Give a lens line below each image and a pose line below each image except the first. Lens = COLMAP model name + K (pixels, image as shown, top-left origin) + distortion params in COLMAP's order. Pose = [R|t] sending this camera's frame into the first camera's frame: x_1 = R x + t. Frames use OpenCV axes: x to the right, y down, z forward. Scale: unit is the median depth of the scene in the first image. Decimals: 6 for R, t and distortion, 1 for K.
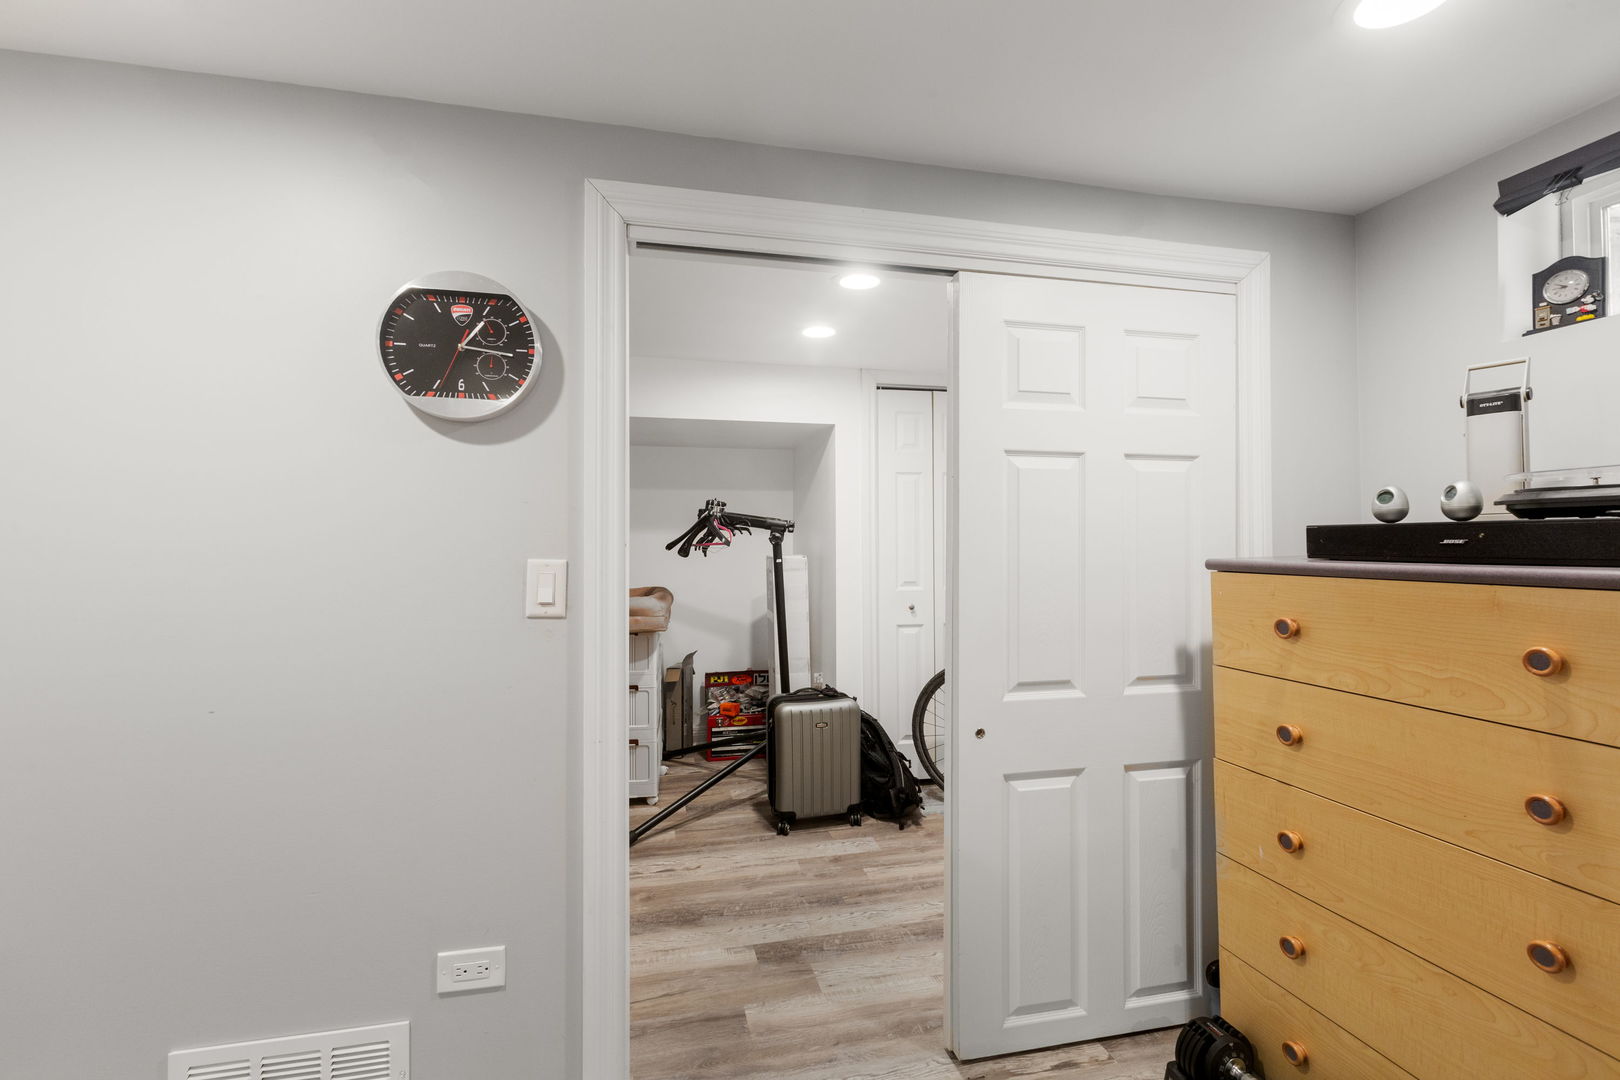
lens RADIAL K [[733.1, 0, 802.6], [0, 733.1, 539.8], [0, 0, 1]] dist [0.000301, 0.000168]
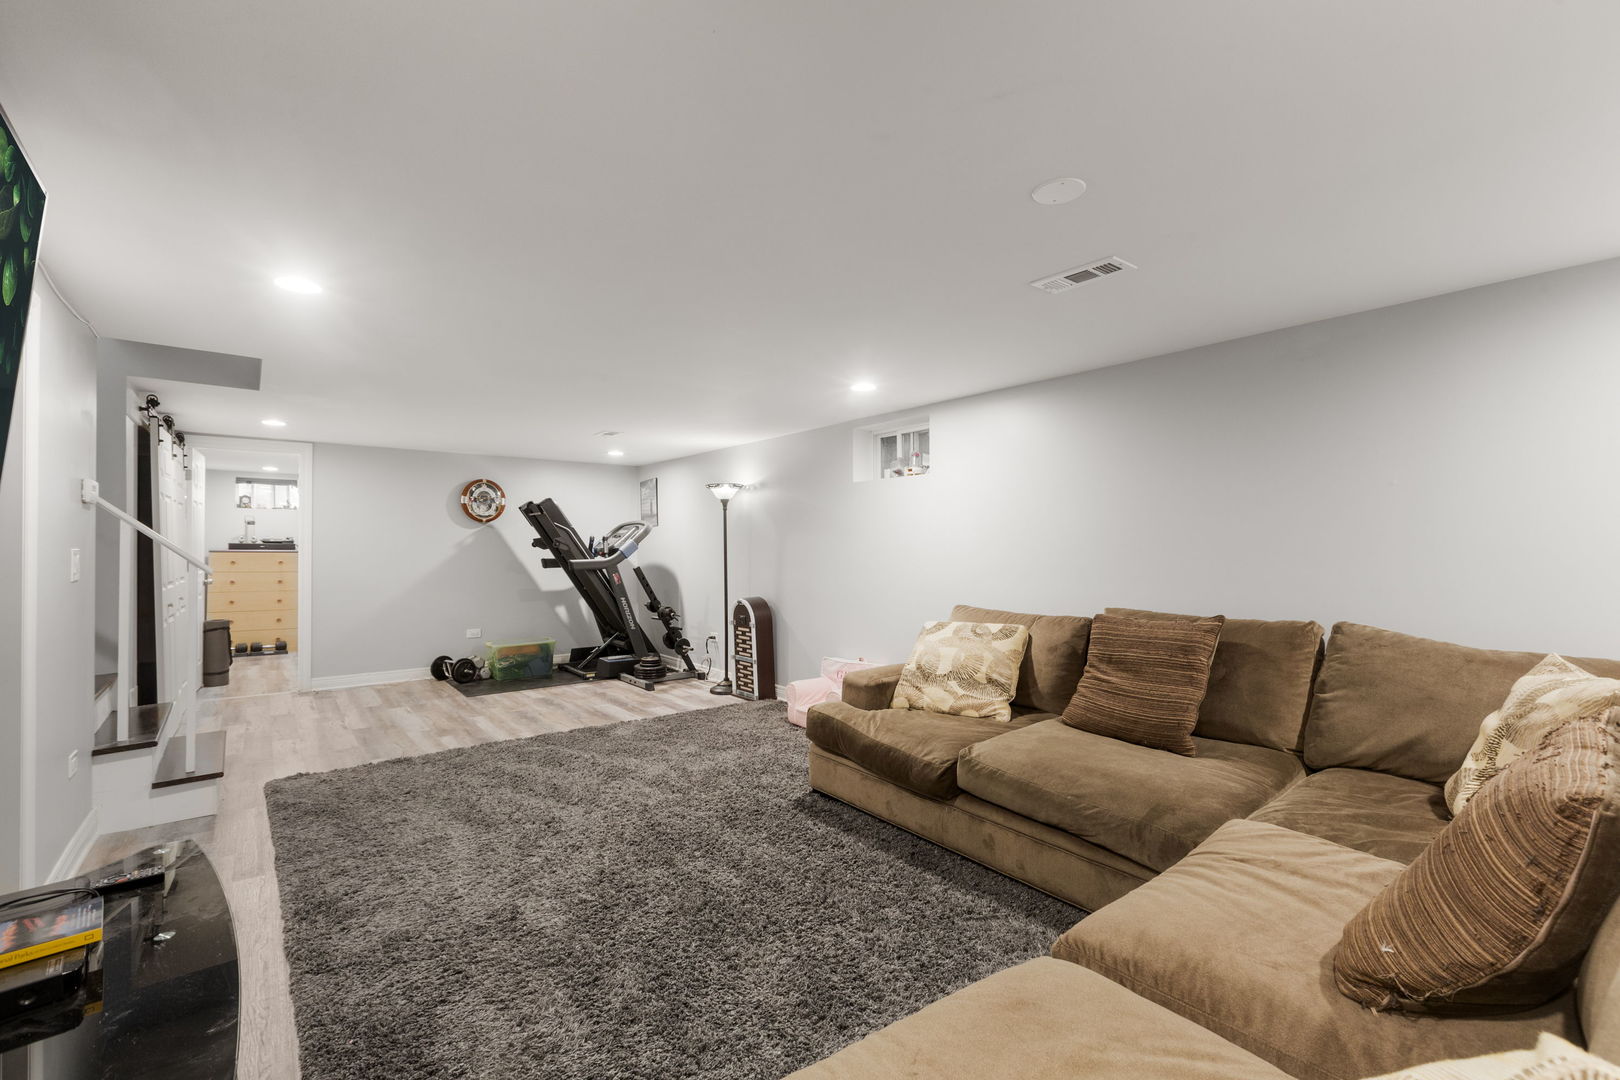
lens RADIAL K [[733.1, 0, 802.6], [0, 733.1, 539.8], [0, 0, 1]] dist [0.000301, 0.000168]
pose [[-0.399292, 0.005921, 0.916805, -5.755312], [-0.007687, 0.999922, -0.009805, -0.023647], [-0.916792, -0.010963, -0.399215, -0.660955]]
